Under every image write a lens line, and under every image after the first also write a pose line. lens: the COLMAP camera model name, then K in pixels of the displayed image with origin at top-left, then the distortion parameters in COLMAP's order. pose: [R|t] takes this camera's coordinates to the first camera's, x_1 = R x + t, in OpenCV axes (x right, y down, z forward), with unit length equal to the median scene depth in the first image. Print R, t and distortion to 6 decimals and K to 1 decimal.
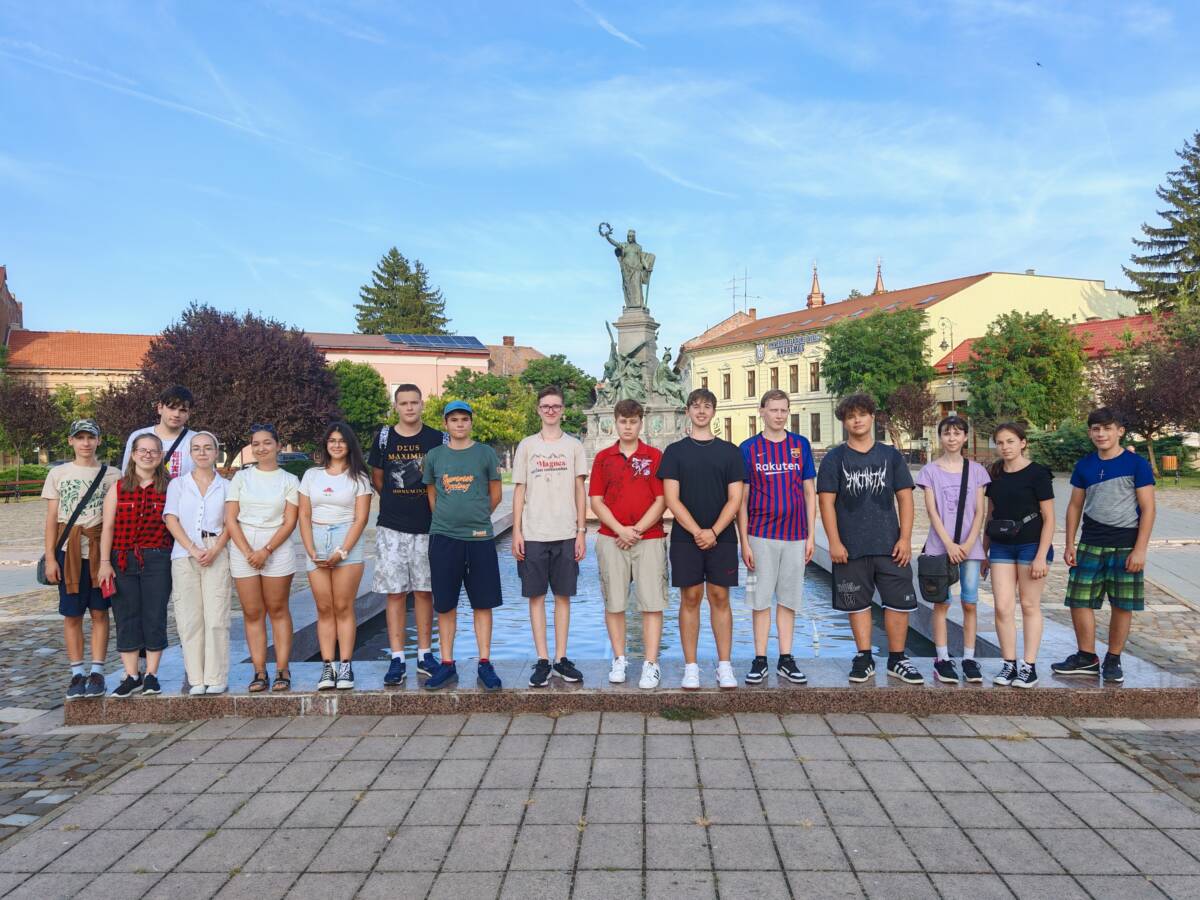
lens RADIAL K [[912.7, 0, 580.4], [0, 912.7, 461.1], [0, 0, 1]] dist [0.076968, -0.071752]
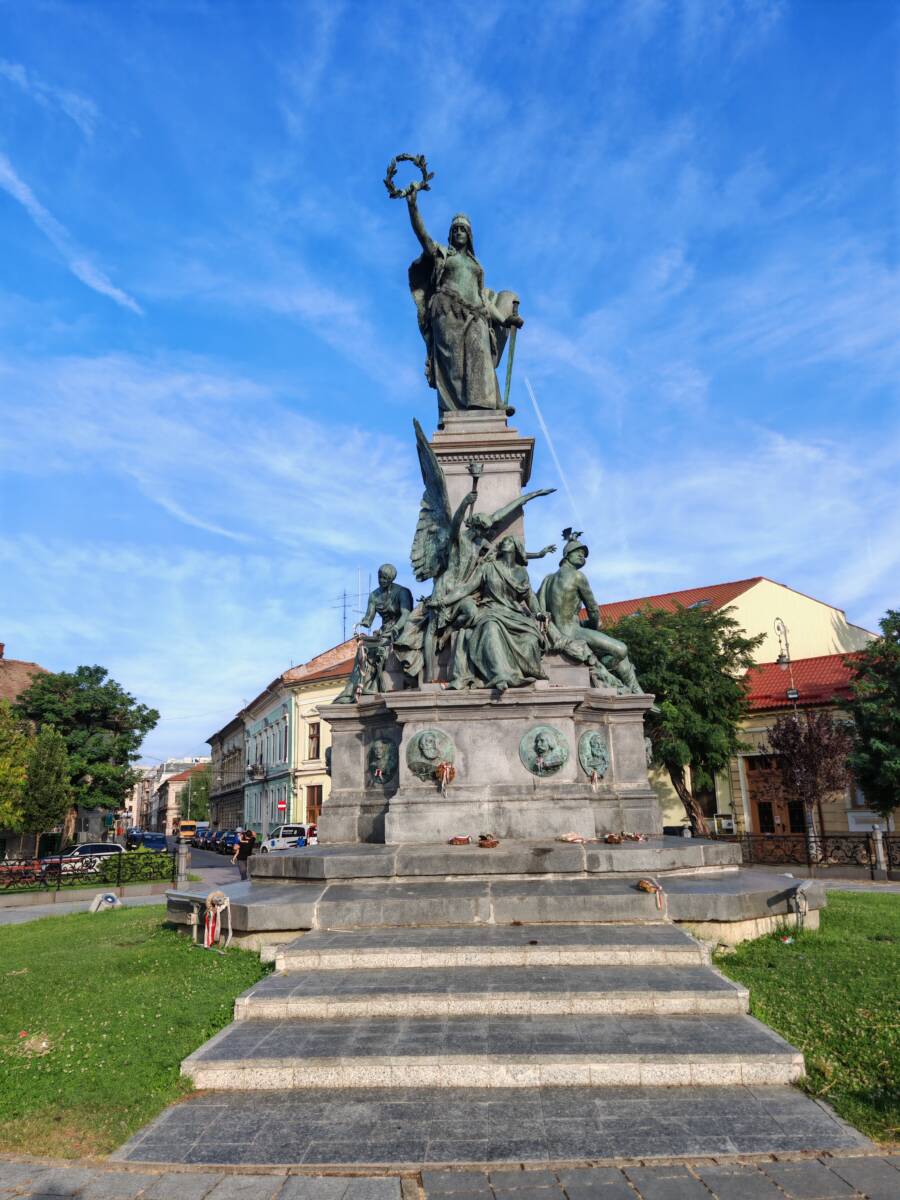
lens RADIAL K [[912.7, 0, 445.7], [0, 912.7, 602.0], [0, 0, 1]] dist [0.076968, -0.071752]
pose [[0.923136, 0.085779, 0.374782, -0.074027], [0.013547, 0.966931, -0.254678, -0.012142], [-0.384235, 0.240180, 0.891447, 0.716244]]
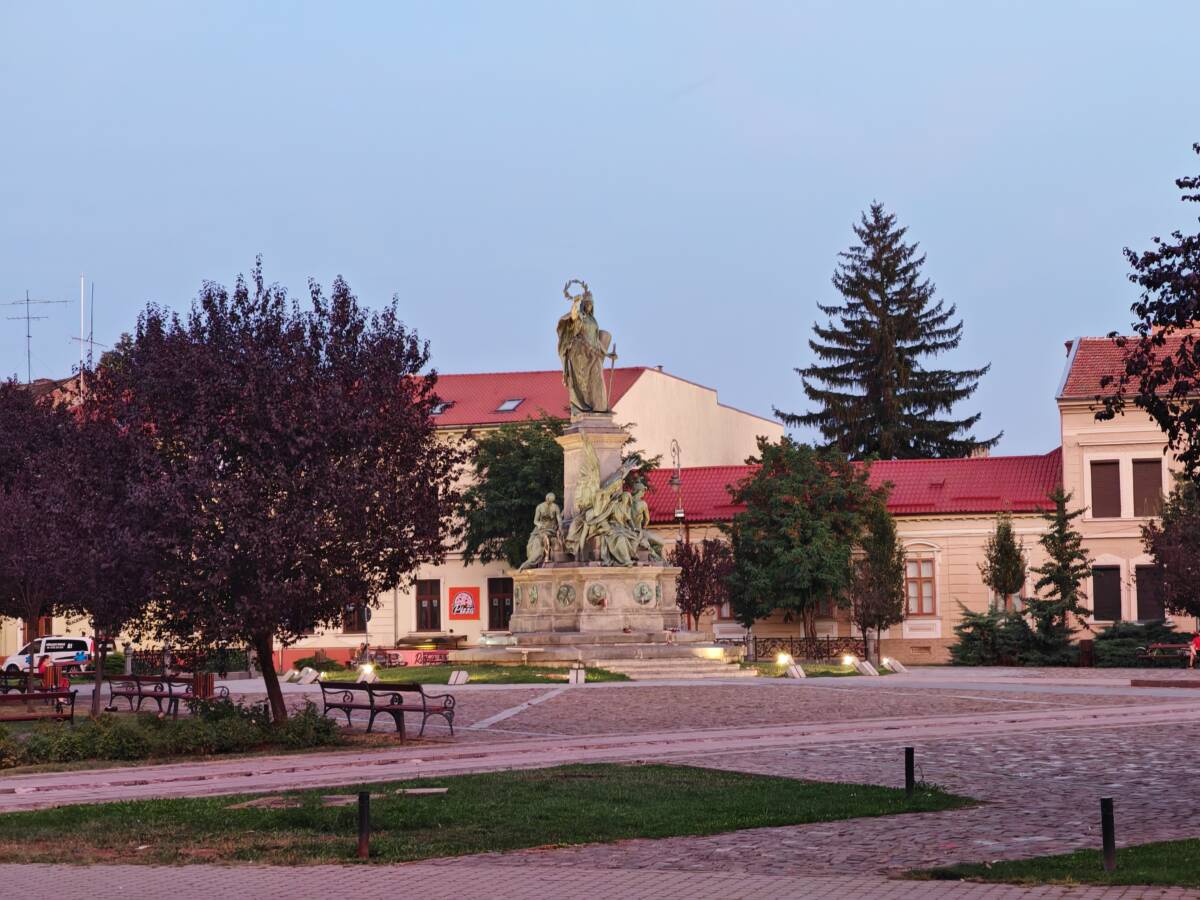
lens RADIAL K [[2360.7, 0, 587.8], [0, 2360.7, 458.2], [0, 0, 1]] dist [0.221811, 0.000000]
pose [[0.705047, 0.060256, 0.706597, -1.119073], [0.015374, 0.994851, -0.100177, 0.031143], [-0.708994, 0.081493, 0.700490, -0.158534]]
